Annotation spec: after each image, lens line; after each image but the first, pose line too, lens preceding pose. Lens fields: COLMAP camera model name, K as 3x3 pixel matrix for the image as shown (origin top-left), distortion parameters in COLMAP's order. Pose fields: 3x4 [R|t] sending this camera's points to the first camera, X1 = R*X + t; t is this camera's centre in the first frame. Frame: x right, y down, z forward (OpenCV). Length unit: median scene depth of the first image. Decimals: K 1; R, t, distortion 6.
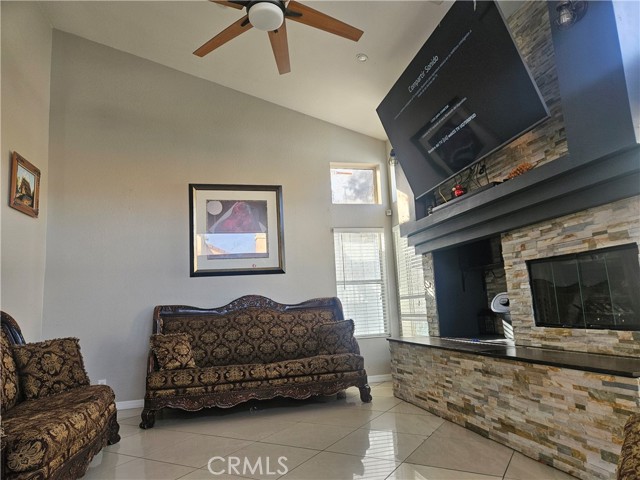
lens RADIAL K [[426.0, 0, 319.1], [0, 426.0, 247.3], [0, 0, 1]] dist [0.075109, -0.062223]
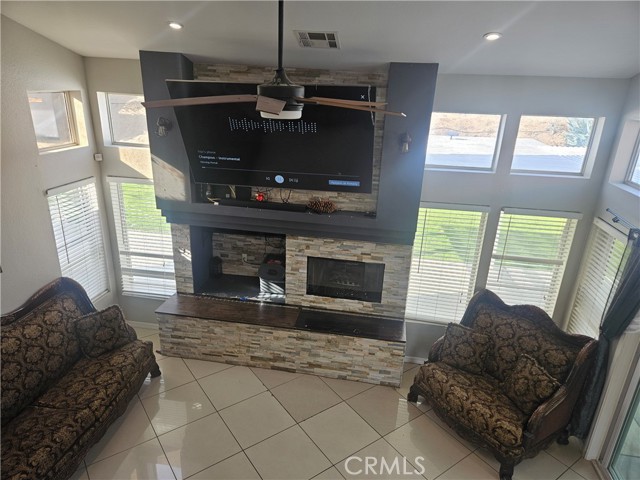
lens RADIAL K [[427.6, 0, 322.1], [0, 427.6, 248.3], [0, 0, 1]] dist [0.080023, -0.065523]
pose [[0.397219, -0.263792, 0.878994, -0.778827], [-0.189890, 0.913446, 0.359943, -0.526534], [-0.897864, -0.309888, 0.312746, 0.499092]]
